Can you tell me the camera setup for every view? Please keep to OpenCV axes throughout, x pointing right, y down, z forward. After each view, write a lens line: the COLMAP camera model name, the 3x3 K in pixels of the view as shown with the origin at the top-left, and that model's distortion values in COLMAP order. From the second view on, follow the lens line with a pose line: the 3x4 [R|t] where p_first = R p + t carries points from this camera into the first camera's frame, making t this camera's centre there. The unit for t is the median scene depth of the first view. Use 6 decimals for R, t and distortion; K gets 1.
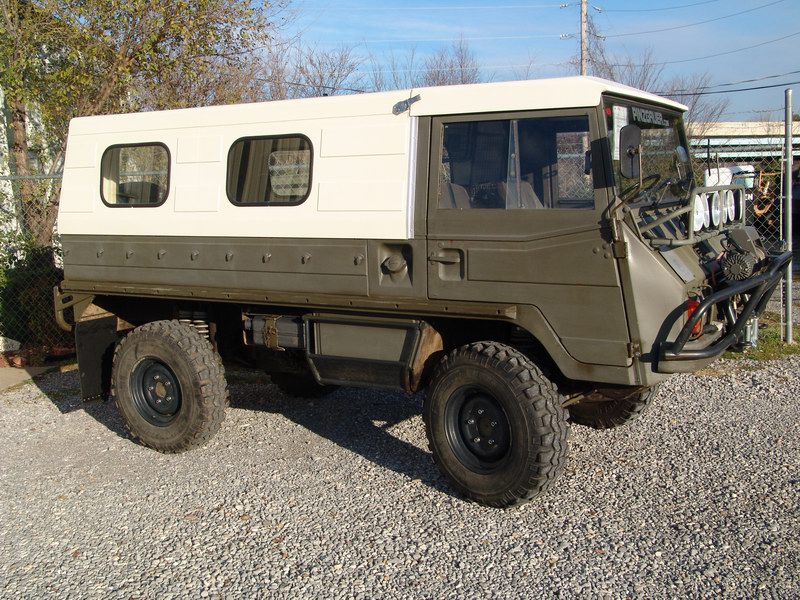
lens RADIAL K [[889.7, 0, 400.0], [0, 889.7, 300.0], [0, 0, 1]] dist [-0.077053, 0.032282]
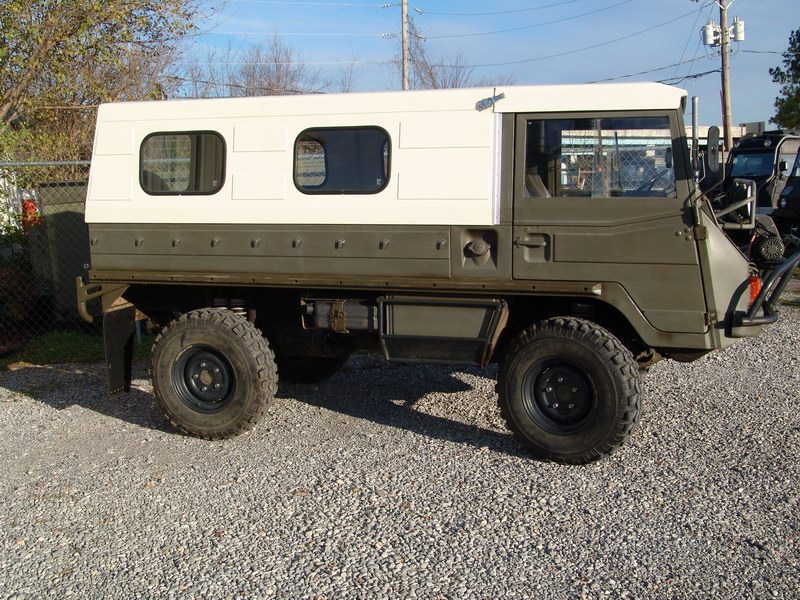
lens RADIAL K [[889.7, 0, 400.0], [0, 889.7, 300.0], [0, 0, 1]] dist [-0.077053, 0.032282]
pose [[0.972609, -0.020433, 0.231546, -0.341920], [0.019402, 0.999789, 0.006733, 0.013480], [-0.231634, -0.002056, 0.972801, -0.034535]]
